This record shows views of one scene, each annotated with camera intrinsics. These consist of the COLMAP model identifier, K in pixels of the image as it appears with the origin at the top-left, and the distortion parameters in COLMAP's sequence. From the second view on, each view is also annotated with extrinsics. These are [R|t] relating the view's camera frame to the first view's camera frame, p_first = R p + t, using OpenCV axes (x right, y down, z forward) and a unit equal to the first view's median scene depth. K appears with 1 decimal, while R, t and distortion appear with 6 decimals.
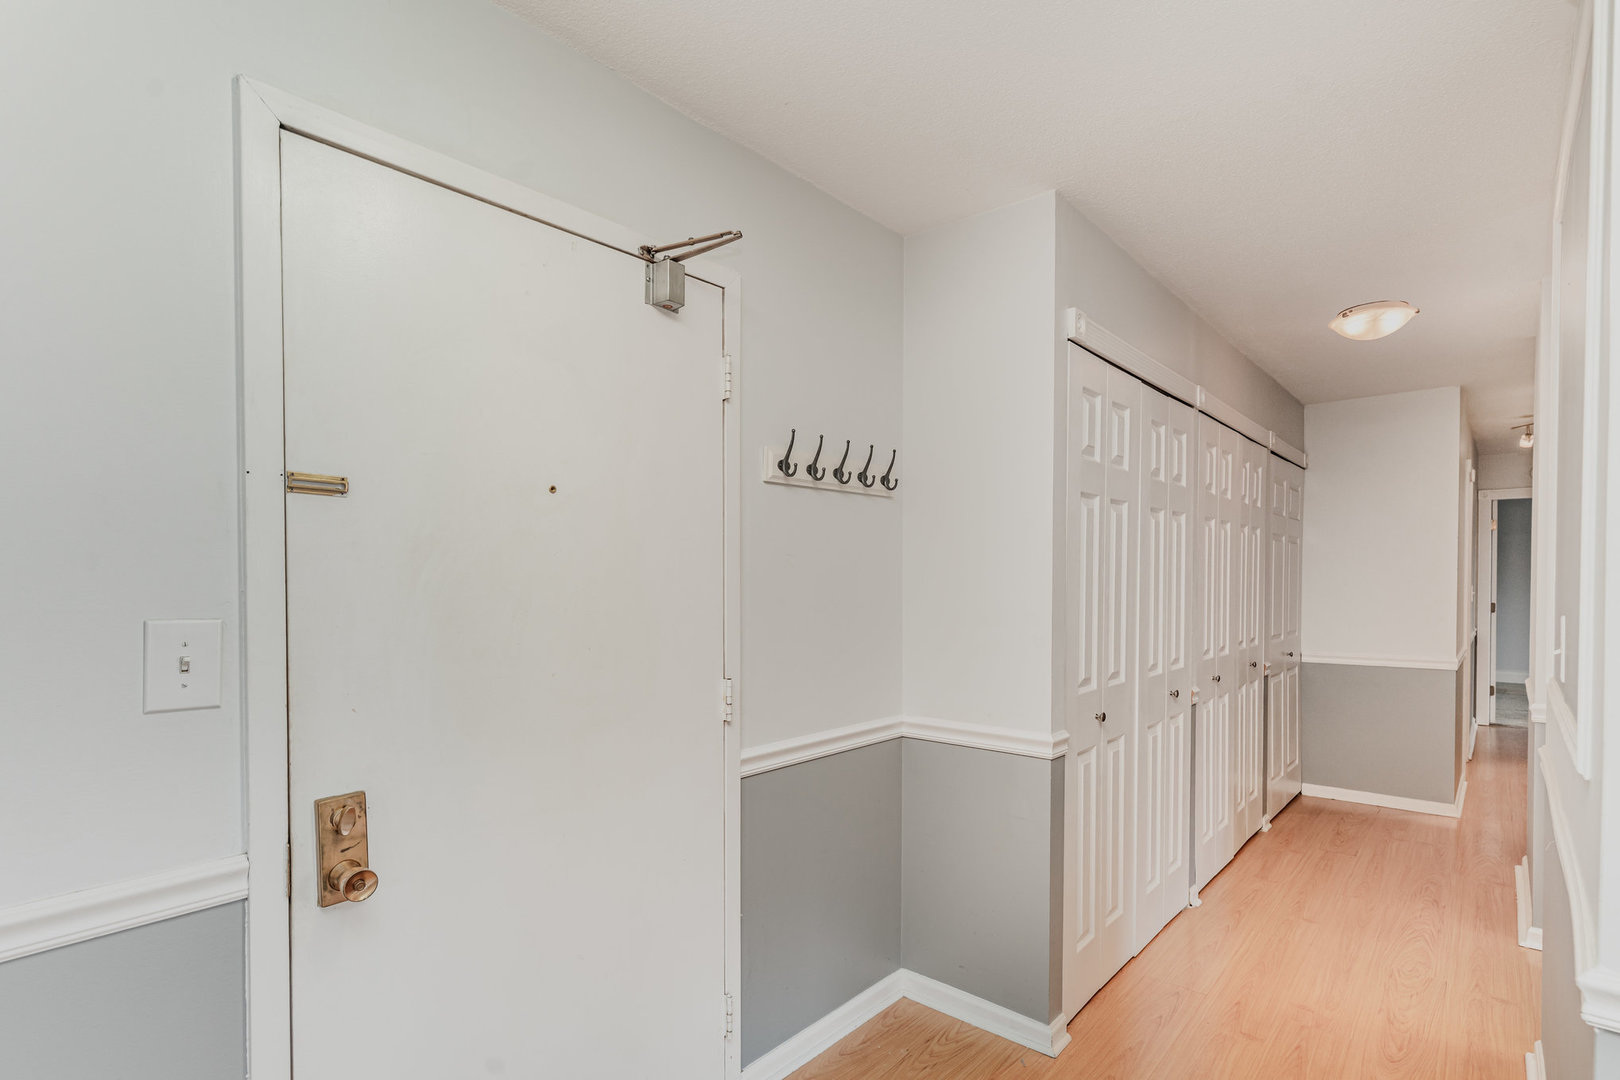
lens RADIAL K [[789.8, 0, 813.4], [0, 789.8, 589.0], [0, 0, 1]] dist [0.022790, -0.000097]
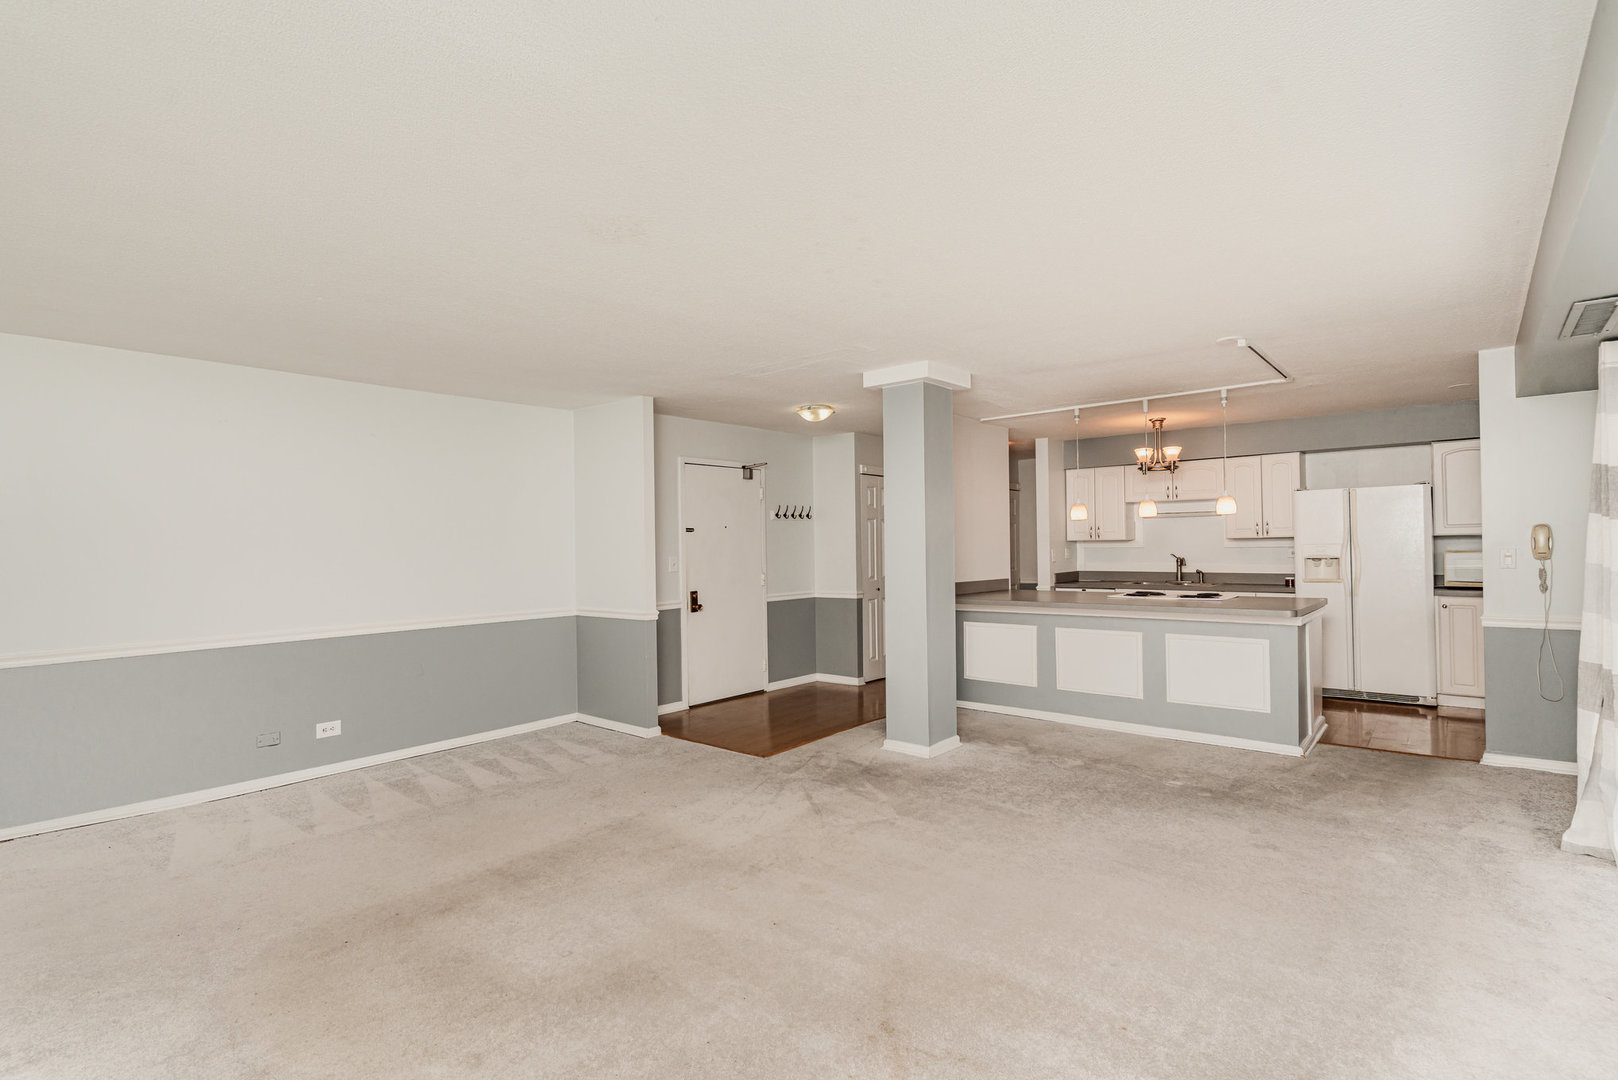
lens RADIAL K [[778.8, 0, 771.2], [0, 778.8, 547.3], [0, 0, 1]] dist [-0.000109, 0.000175]
pose [[0.999755, -0.016756, -0.014474, -0.015019], [0.016546, 0.999758, -0.014490, 0.037279], [0.014714, 0.014247, 0.999790, -2.502381]]
